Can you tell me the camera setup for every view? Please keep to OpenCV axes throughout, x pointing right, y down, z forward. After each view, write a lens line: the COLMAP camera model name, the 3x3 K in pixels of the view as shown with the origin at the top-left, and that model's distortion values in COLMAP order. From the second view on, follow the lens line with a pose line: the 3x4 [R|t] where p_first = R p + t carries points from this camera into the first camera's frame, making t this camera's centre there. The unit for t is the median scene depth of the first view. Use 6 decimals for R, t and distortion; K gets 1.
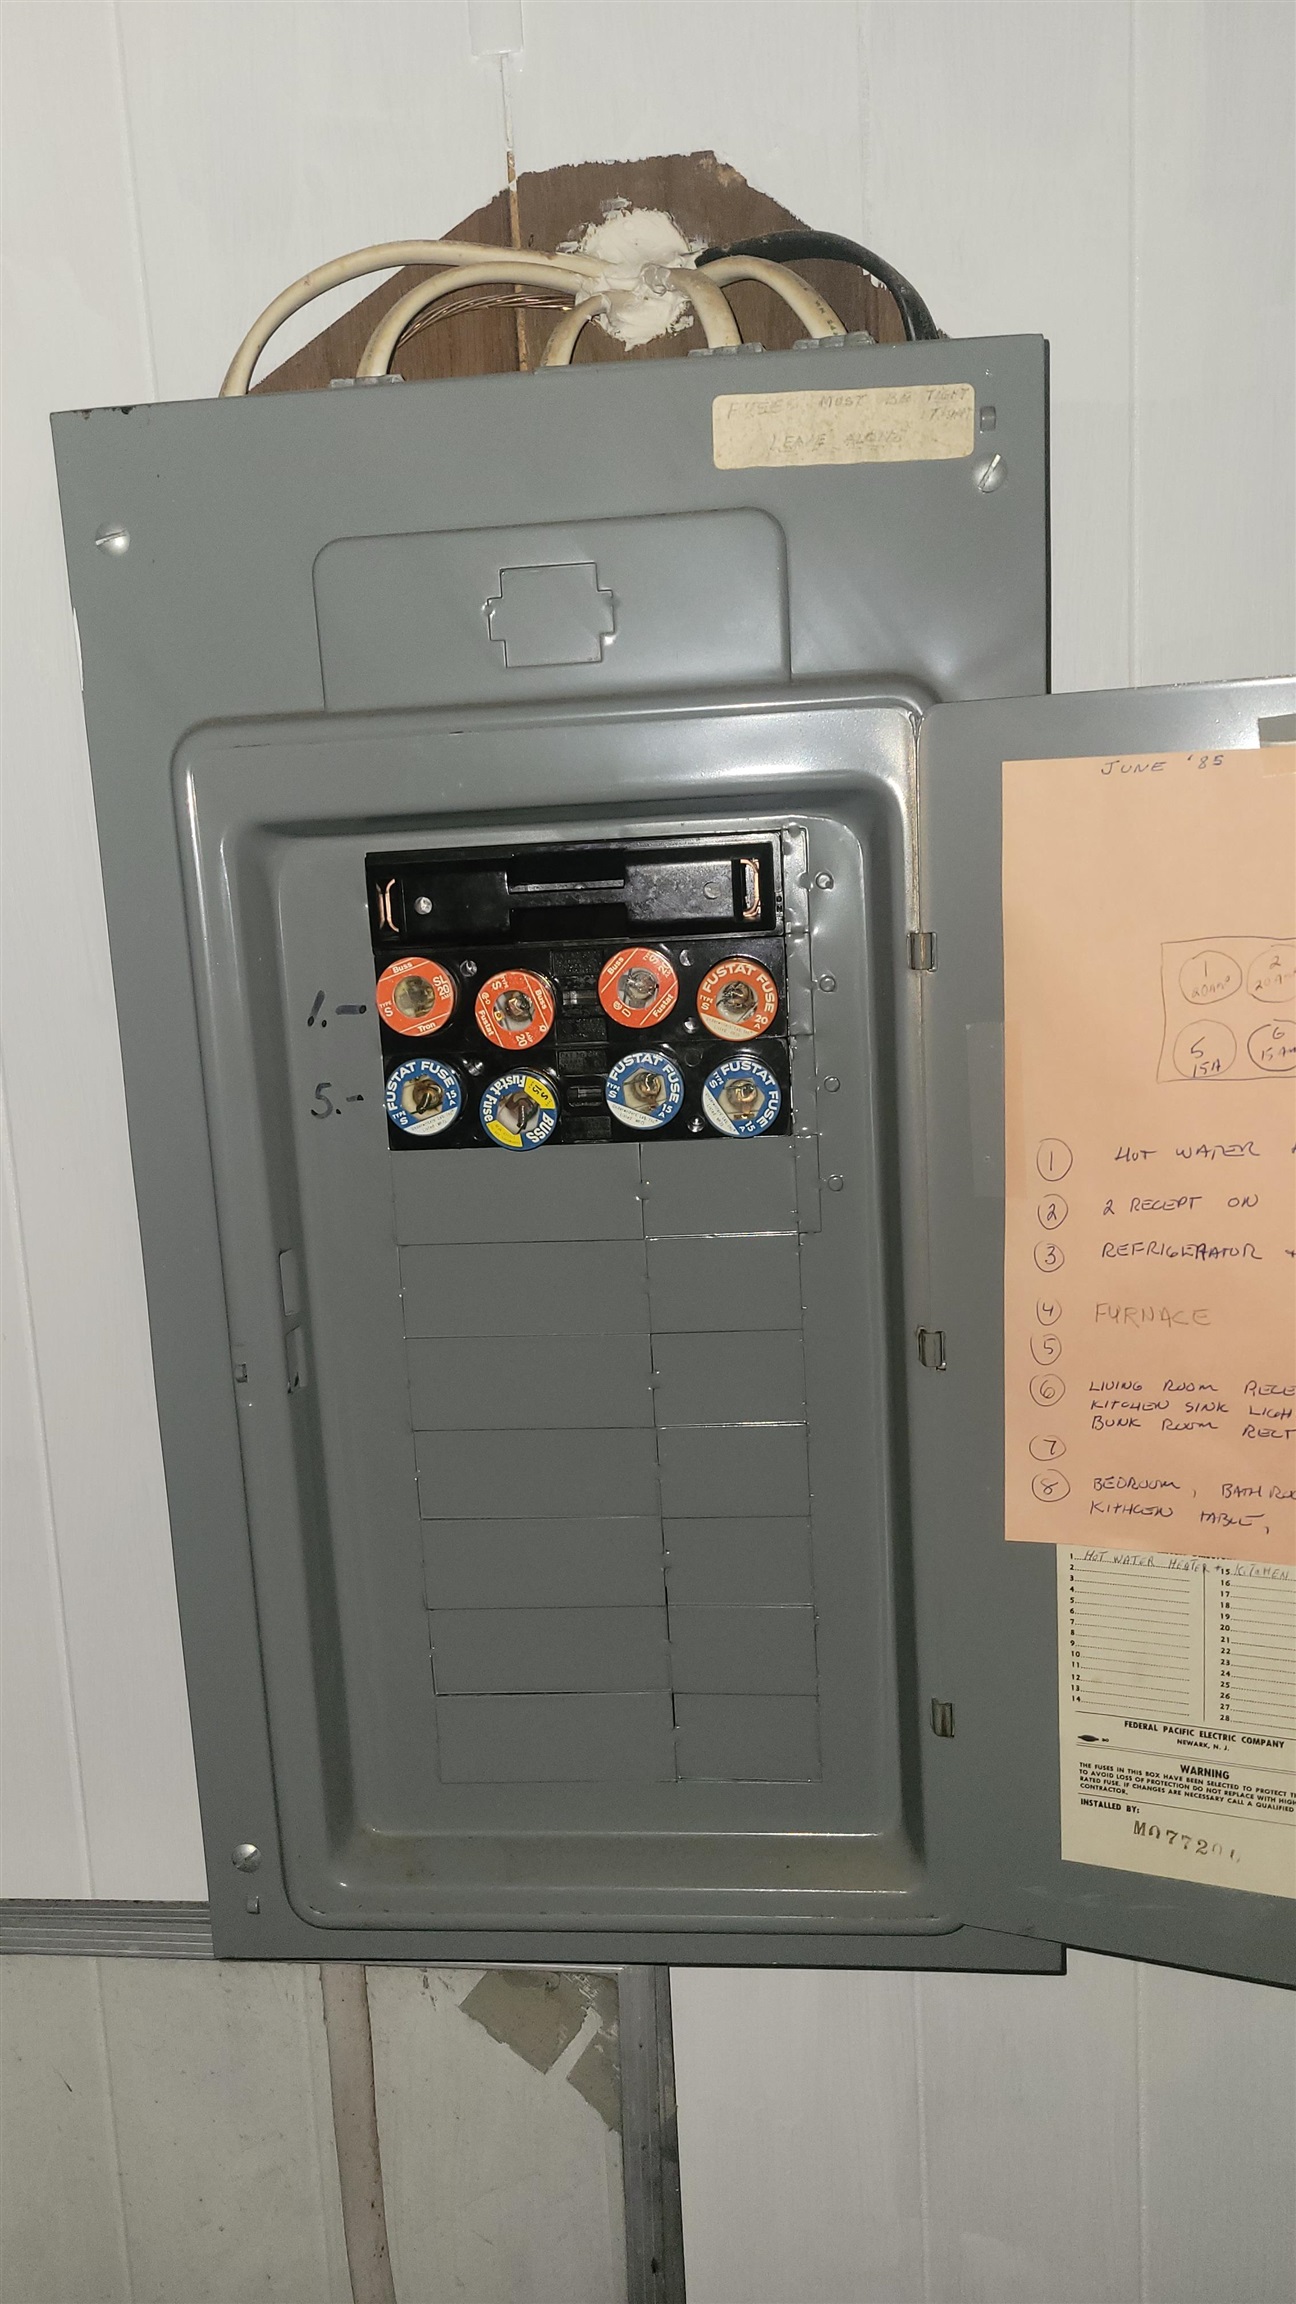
lens RADIAL K [[1760.0, 0, 648.0], [0, 1760.0, 1152.0], [0, 0, 1]] dist [0.060392, -0.035725]
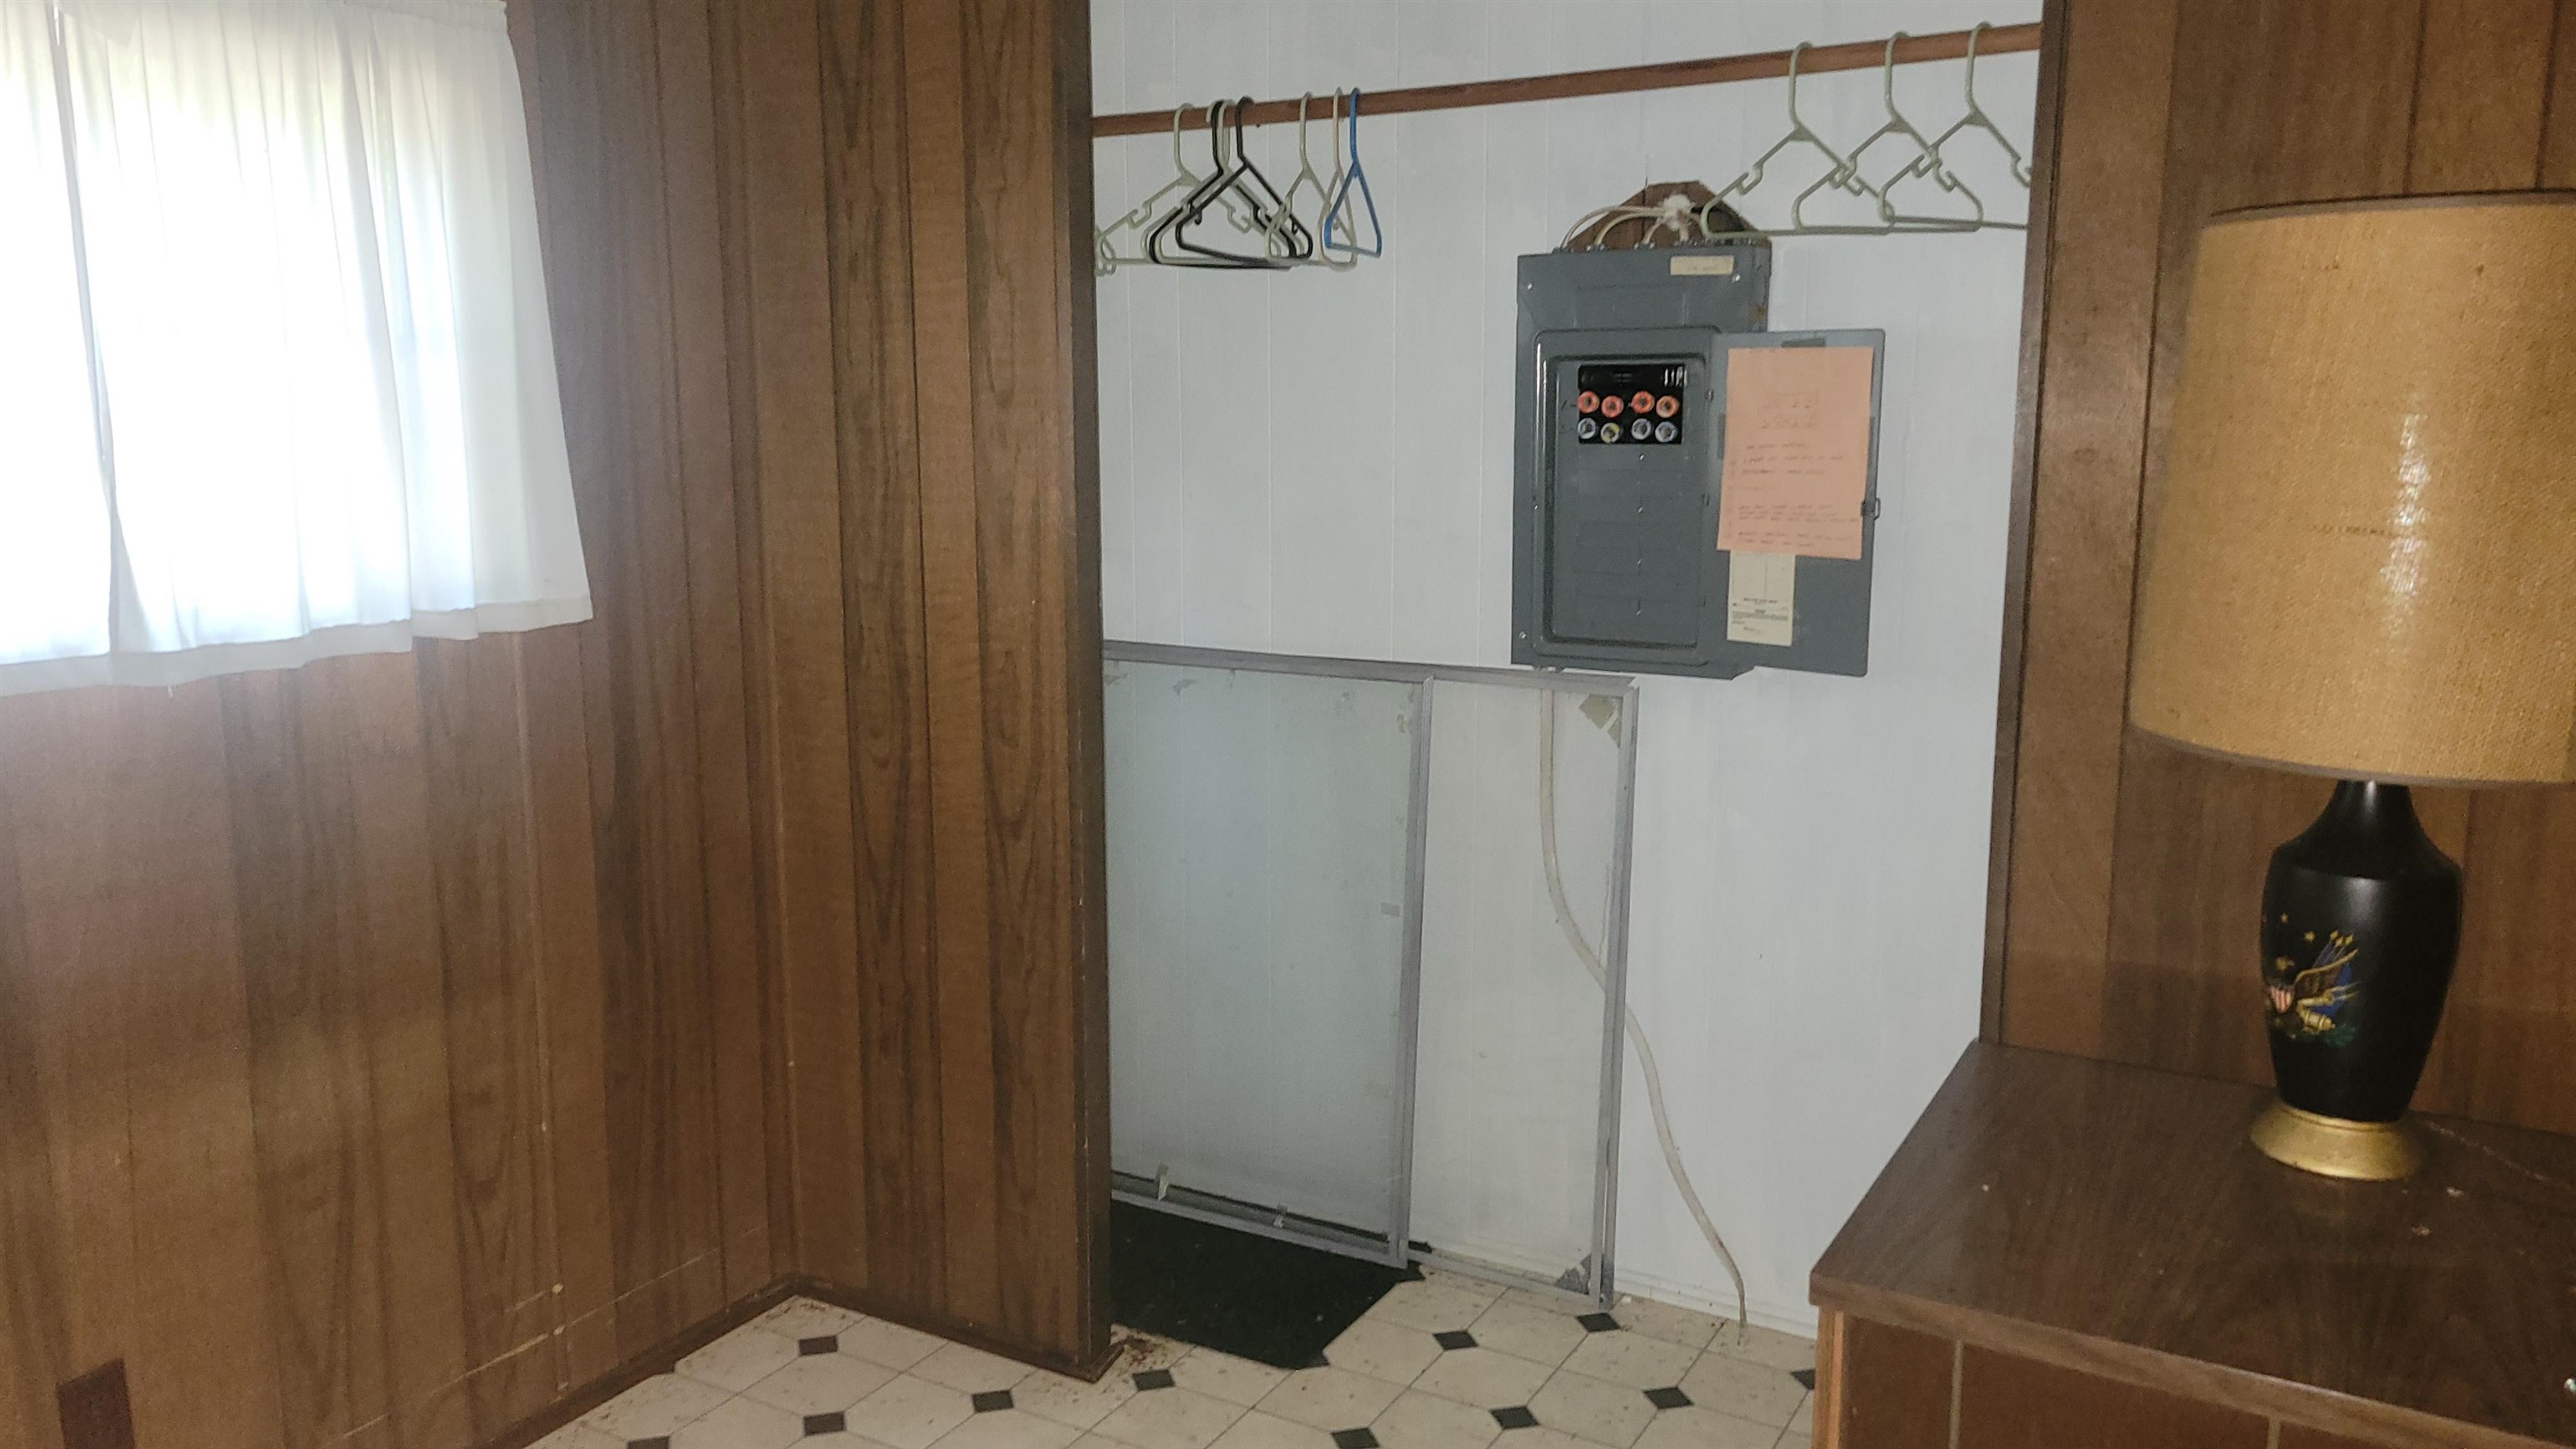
lens RADIAL K [[1967.8, 0, 1300.4], [0, 1967.8, 716.8], [0, 0, 1]] dist [0.060392, -0.035725]
pose [[0.912391, 0.114043, -0.393112, 1.089075], [-0.116316, 0.993047, 0.018122, 0.600290], [0.392446, 0.029191, 0.919312, -3.260879]]
